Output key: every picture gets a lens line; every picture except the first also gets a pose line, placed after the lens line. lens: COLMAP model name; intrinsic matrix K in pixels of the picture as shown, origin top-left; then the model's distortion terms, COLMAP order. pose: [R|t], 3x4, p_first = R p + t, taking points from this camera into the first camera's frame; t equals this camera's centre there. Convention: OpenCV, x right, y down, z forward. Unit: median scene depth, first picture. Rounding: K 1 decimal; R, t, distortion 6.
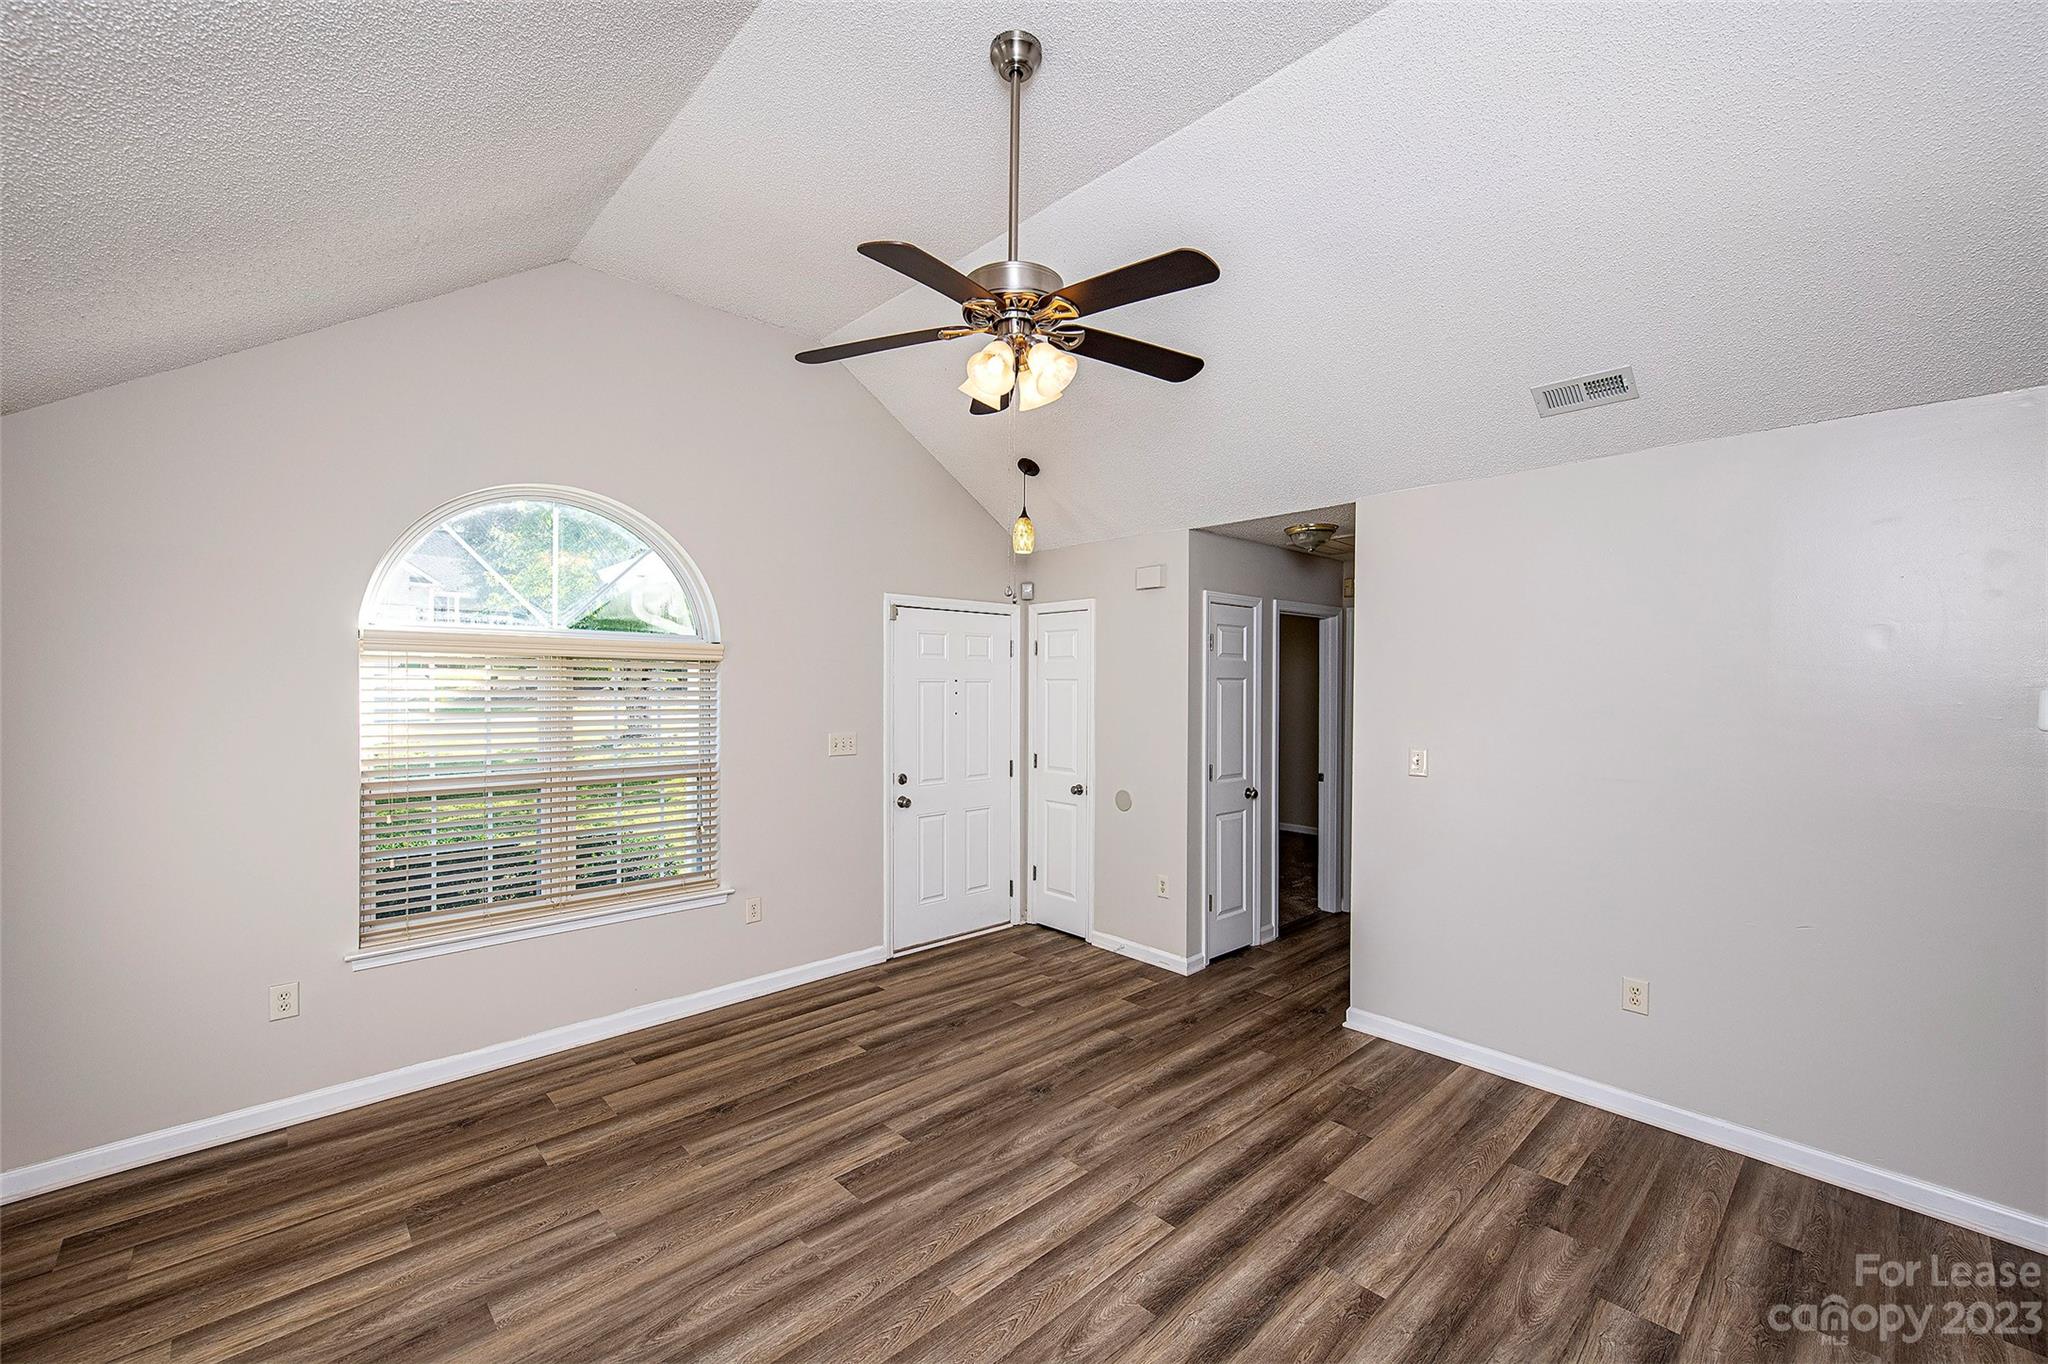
lens RADIAL K [[825.0, 0, 1040.8], [0, 825.0, 685.1], [0, 0, 1]] dist [0.012319, -0.000413]
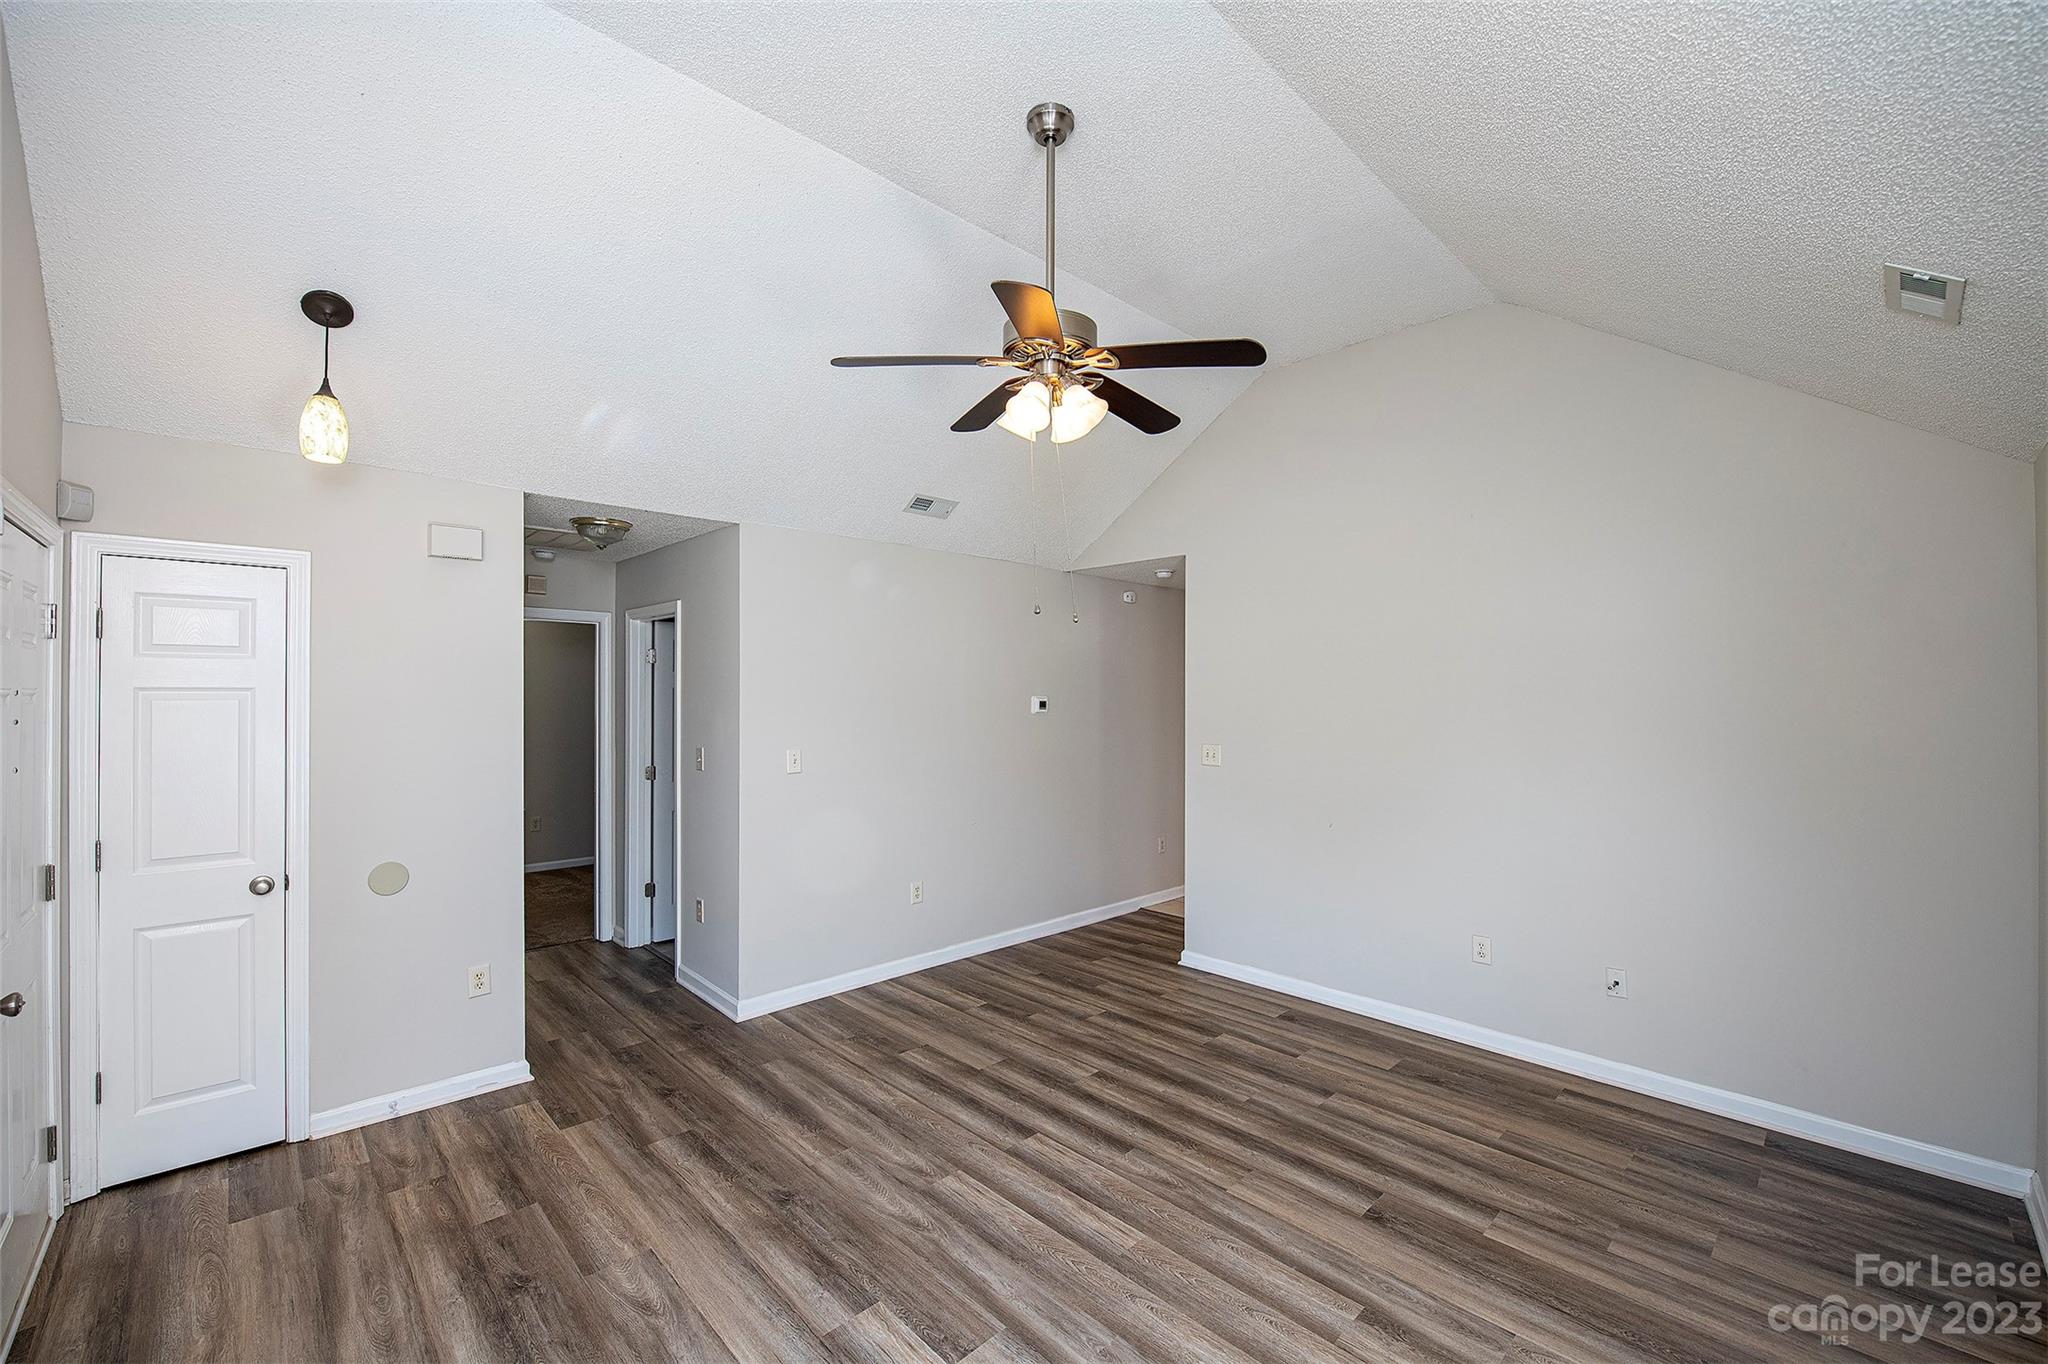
lens RADIAL K [[821.7, 0, 1024.0], [0, 821.7, 682.0], [0, 0, 1]] dist [-0.011904, -0.000263]
pose [[-0.000507, 0.007915, 0.999969, -0.876106], [-0.000610, 0.999968, -0.007915, -0.013969], [-1.000000, -0.000614, -0.000503, 0.829419]]
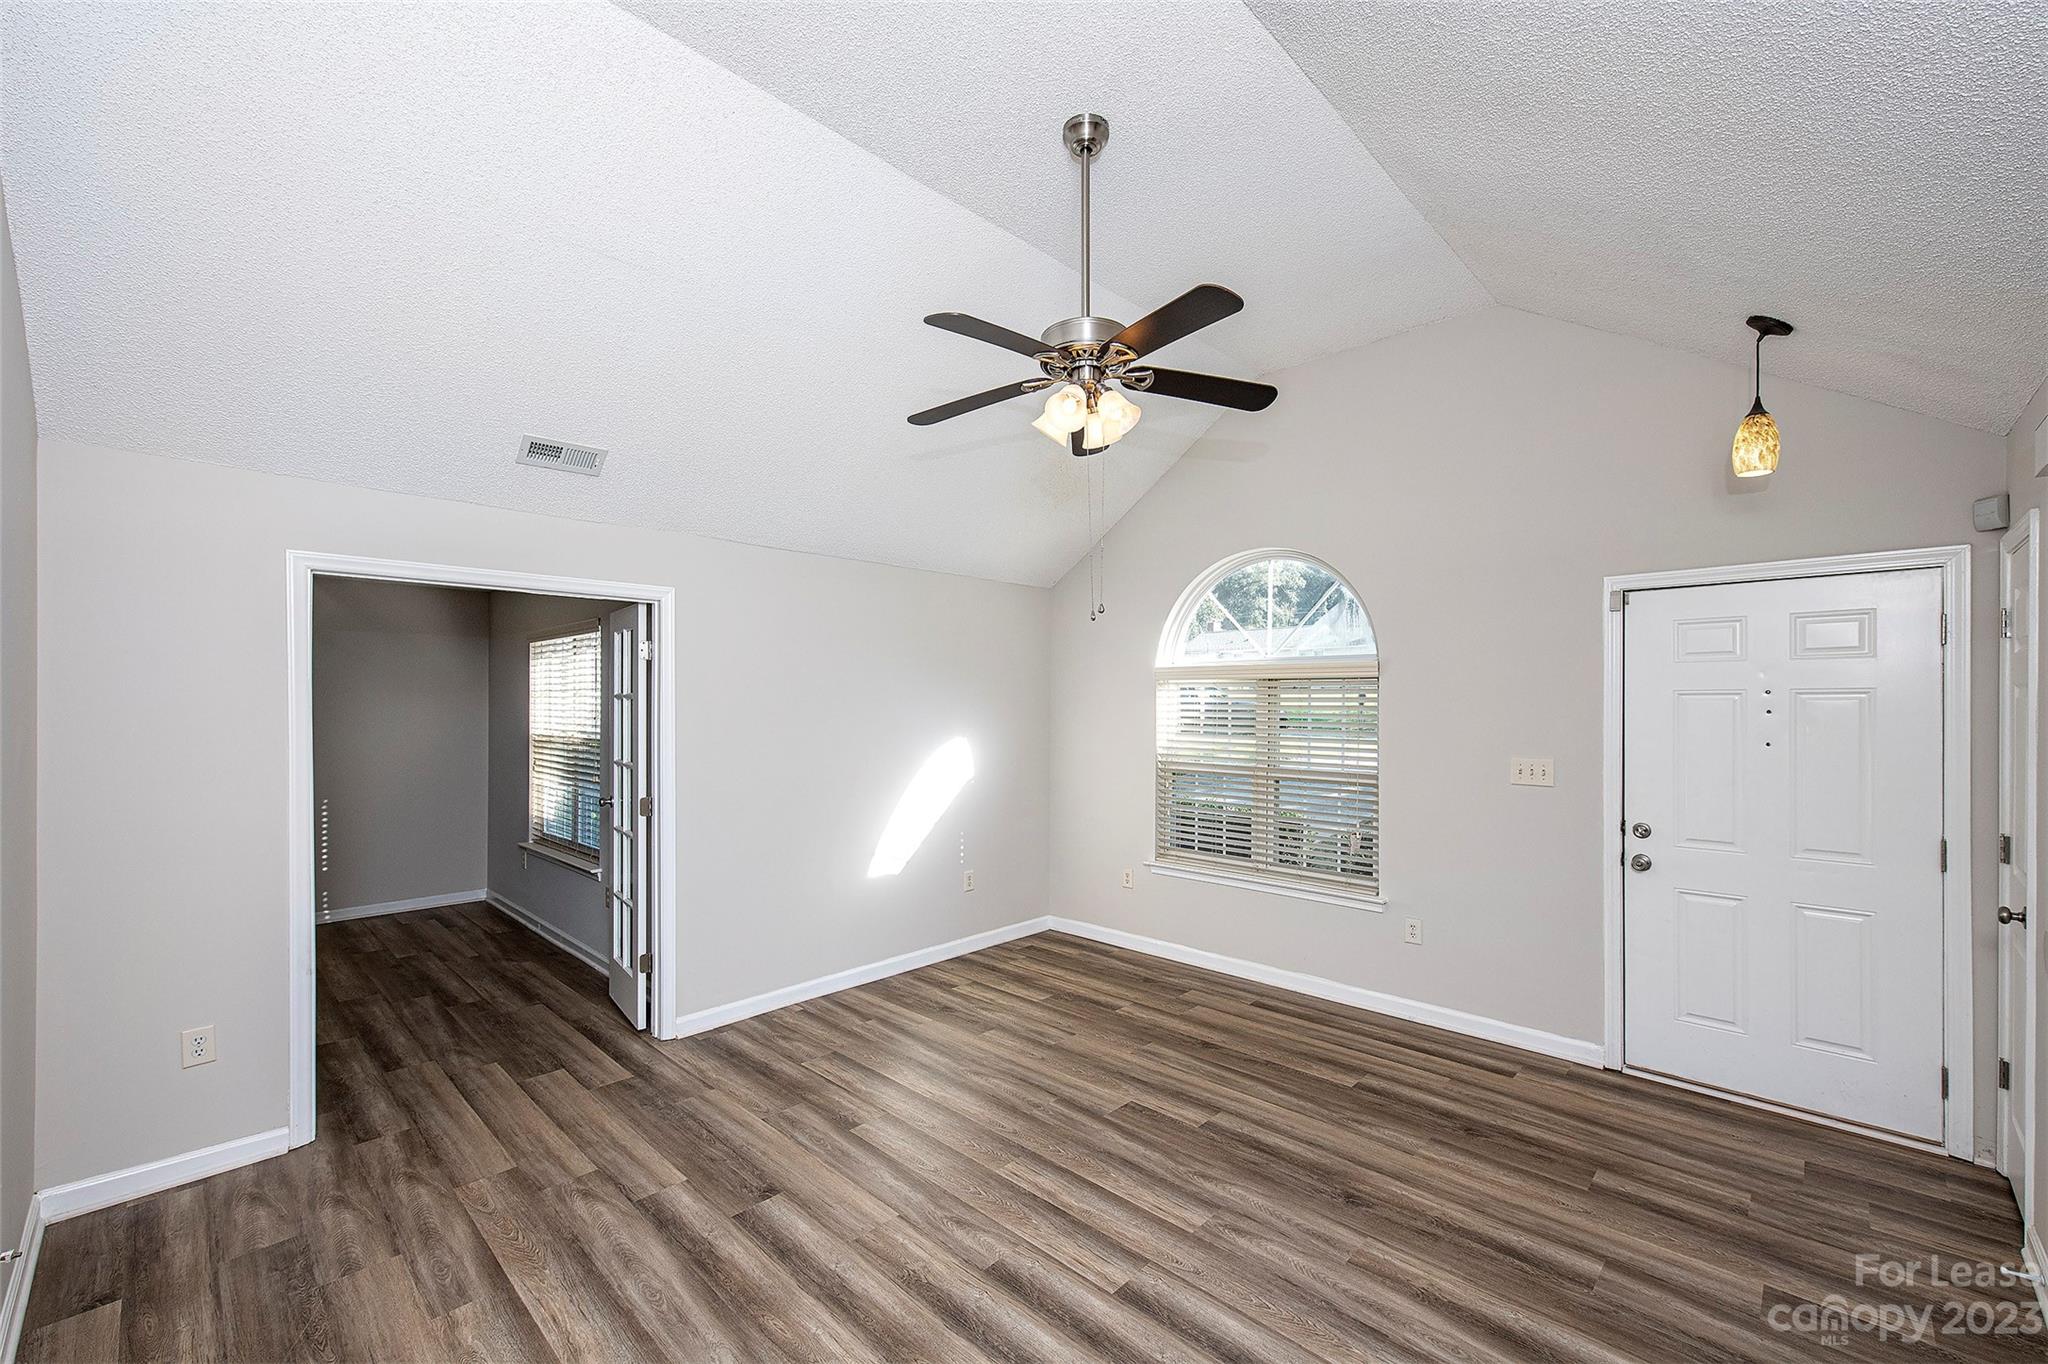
lens RADIAL K [[838.9, 0, 1030.0], [0, 838.9, 696.6], [0, 0, 1]] dist [0.011278, -0.000331]
pose [[0.043657, -0.012383, -0.998970, 0.879057], [-0.002835, 0.999918, -0.012519, 0.012890], [0.999043, 0.003379, 0.043618, 0.703975]]
